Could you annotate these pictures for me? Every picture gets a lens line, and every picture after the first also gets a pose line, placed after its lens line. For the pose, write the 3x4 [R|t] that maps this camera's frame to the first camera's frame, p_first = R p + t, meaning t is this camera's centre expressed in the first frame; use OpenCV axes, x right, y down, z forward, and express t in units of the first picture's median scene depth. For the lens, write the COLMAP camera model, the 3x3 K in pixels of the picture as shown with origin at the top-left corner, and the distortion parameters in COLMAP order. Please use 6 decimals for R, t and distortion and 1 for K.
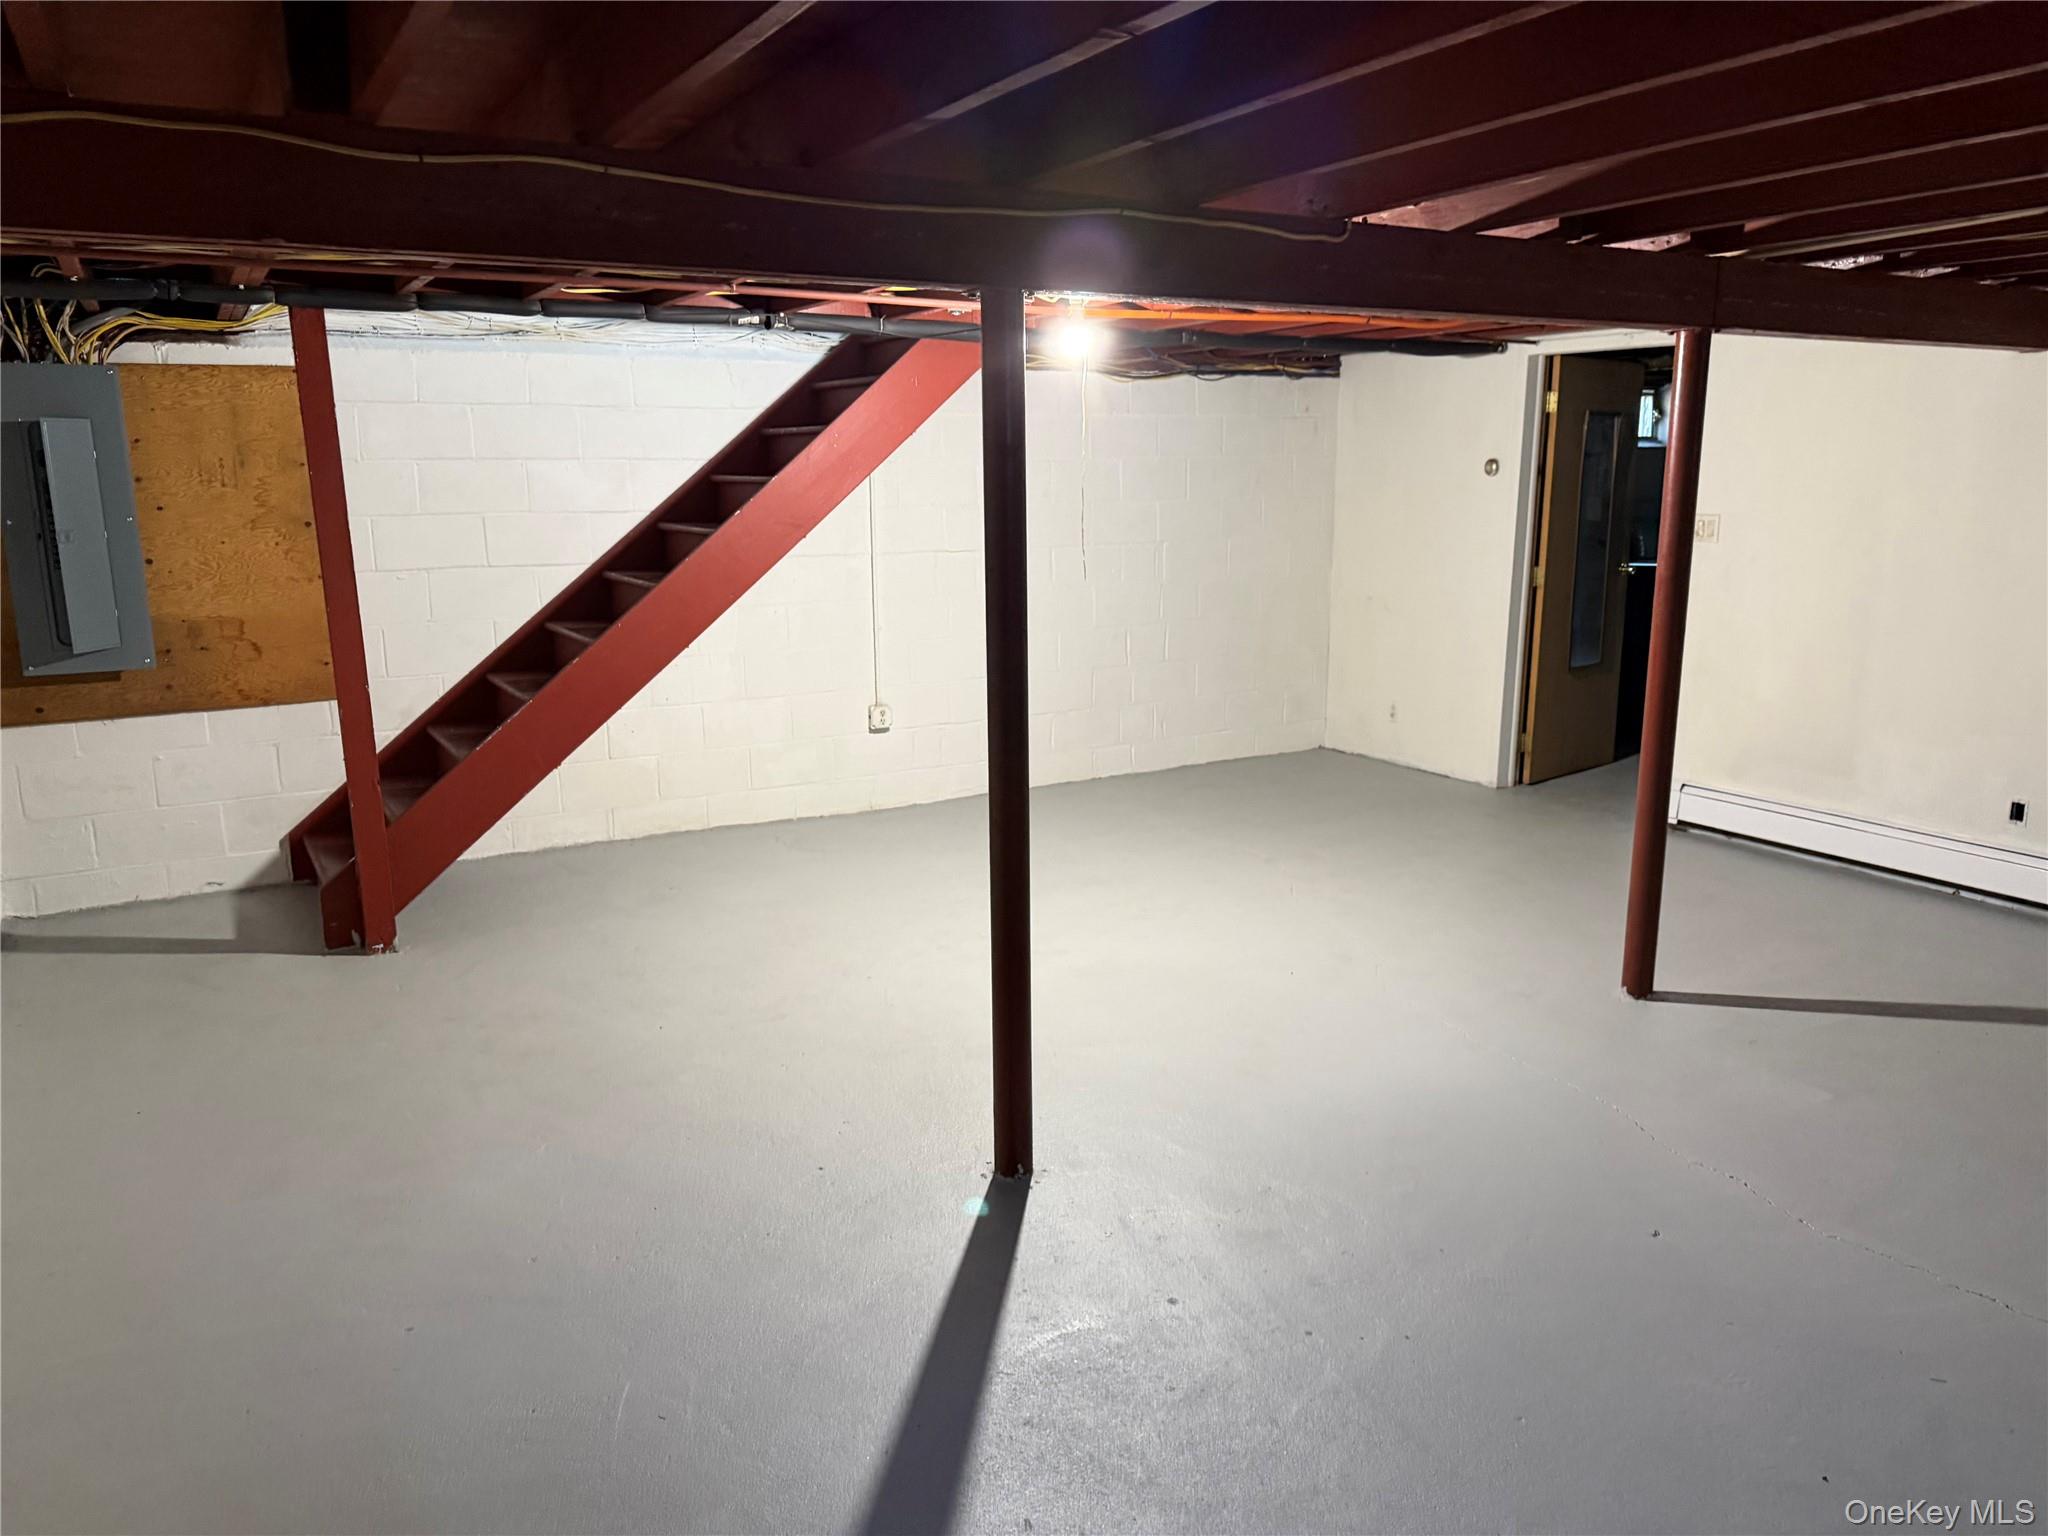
lens RADIAL K [[1430.8, 0, 1023.0], [0, 1430.8, 766.6], [0, 0, 1]] dist [0.028638, -0.014649]
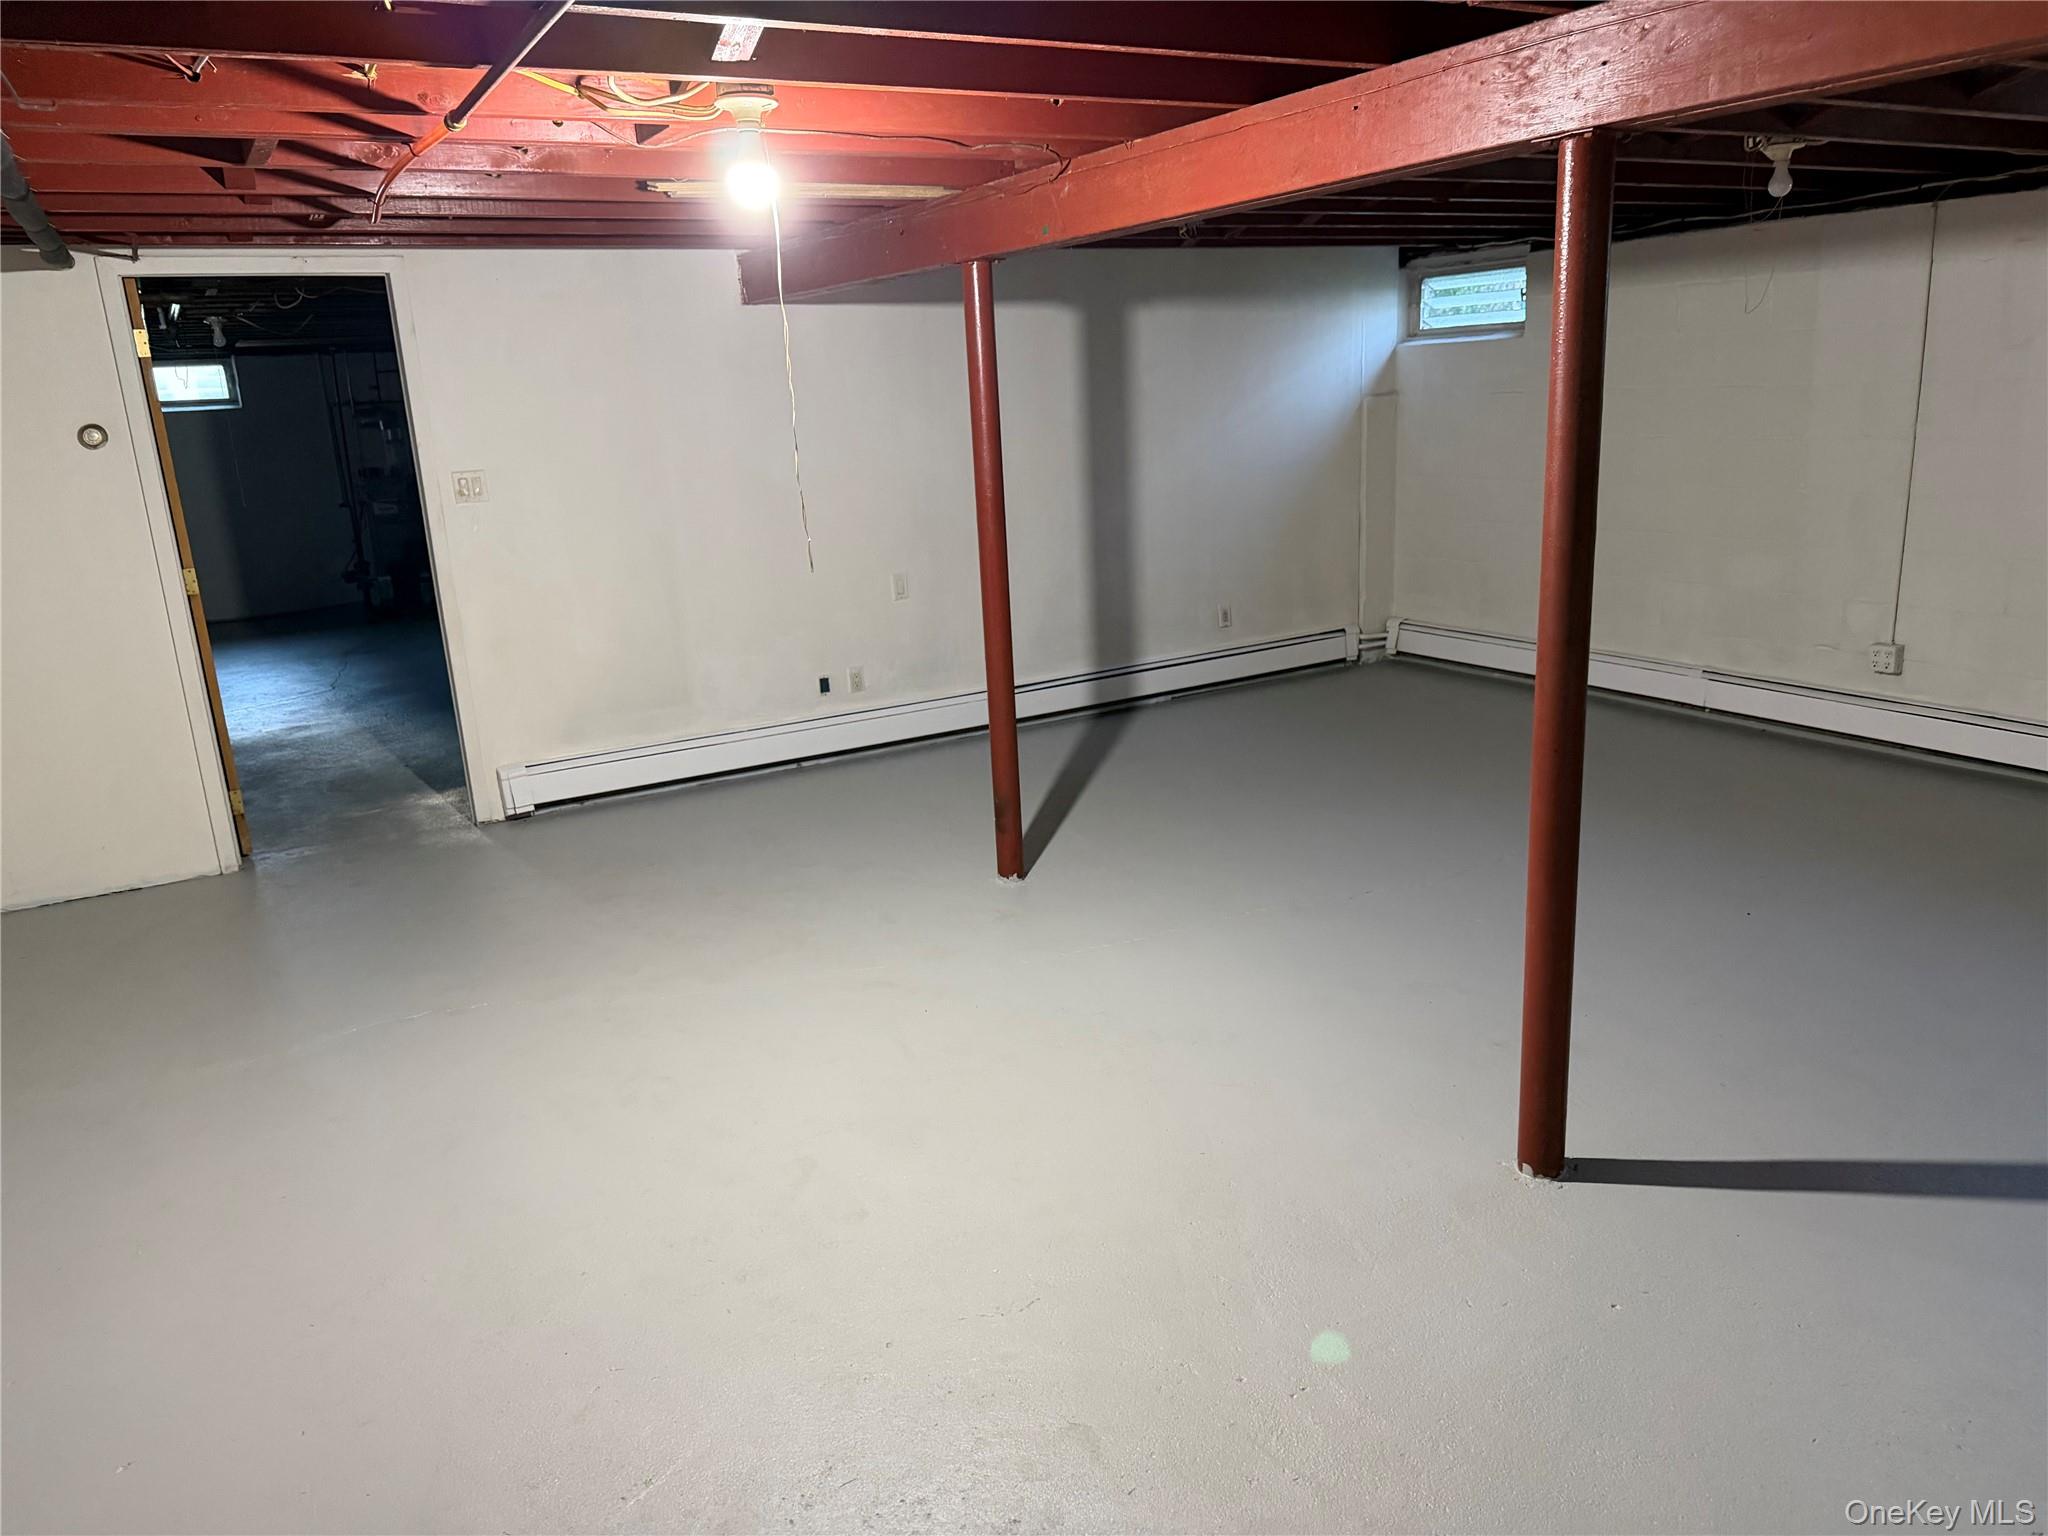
lens RADIAL K [[1430.8, 0, 1018.1], [0, 1430.8, 776.7], [0, 0, 1]] dist [0.028638, -0.014649]
pose [[0.008036, -0.263906, 0.964515, -0.469403], [0.249461, 0.934579, 0.253637, -0.150306], [-0.968351, 0.238571, 0.073344, 0.695585]]
